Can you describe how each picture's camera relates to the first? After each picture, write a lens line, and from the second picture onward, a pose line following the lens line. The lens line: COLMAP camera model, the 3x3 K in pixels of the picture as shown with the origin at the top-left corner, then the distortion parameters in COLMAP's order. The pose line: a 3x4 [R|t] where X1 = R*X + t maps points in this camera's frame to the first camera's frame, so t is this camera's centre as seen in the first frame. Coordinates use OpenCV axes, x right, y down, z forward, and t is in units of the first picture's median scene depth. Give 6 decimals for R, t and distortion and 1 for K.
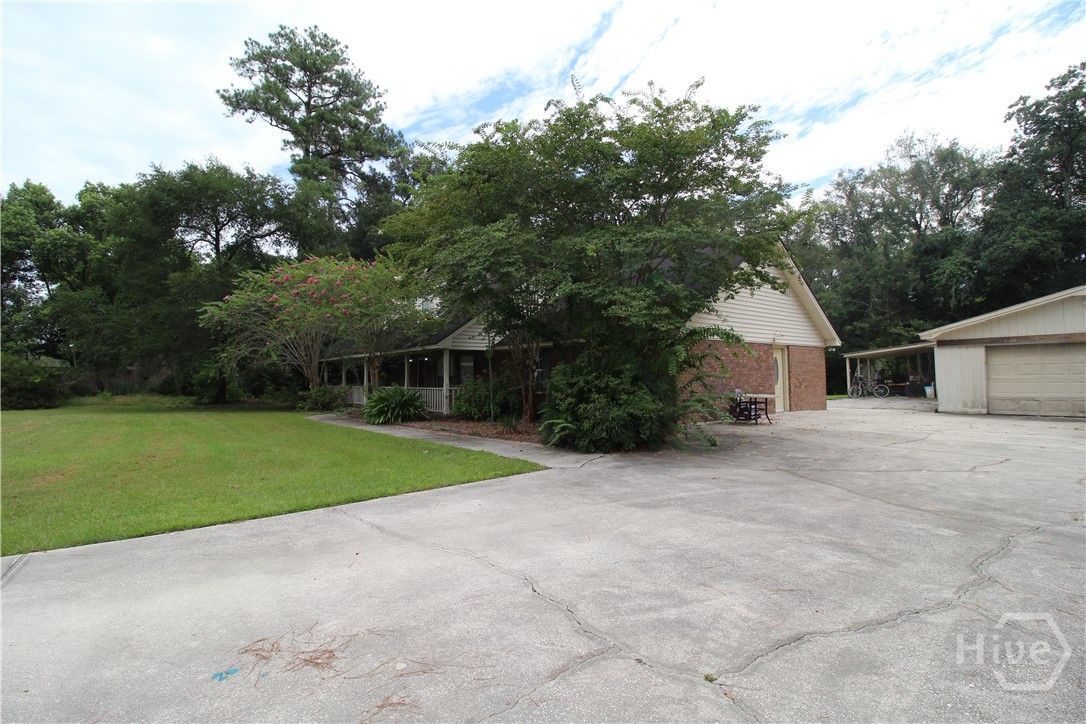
lens RADIAL K [[487.1, 0, 543.2], [0, 487.1, 373.3], [0, 0, 1]] dist [-0.001707, -0.000576]
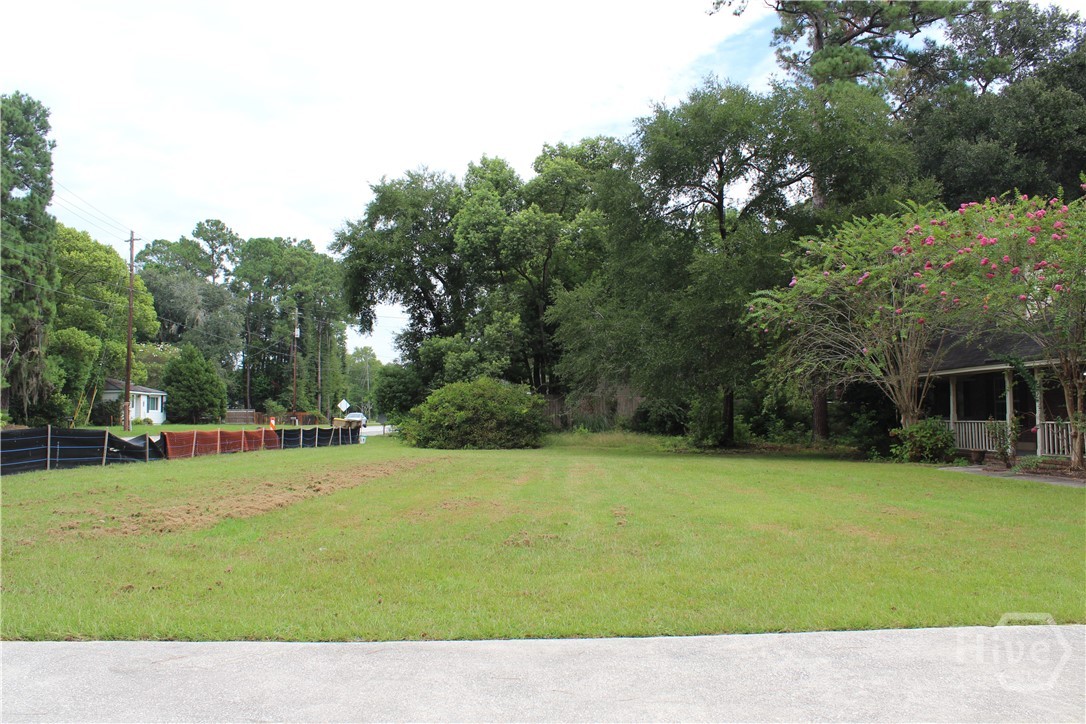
lens RADIAL K [[902.6, 0, 540.7], [0, 902.6, 378.2], [0, 0, 1]] dist [-0.157406, 0.158543]
pose [[0.811951, -0.021028, -0.583346, -0.167085], [0.004734, 0.999555, -0.029441, 0.004406], [0.583706, 0.021143, 0.811690, -0.117077]]
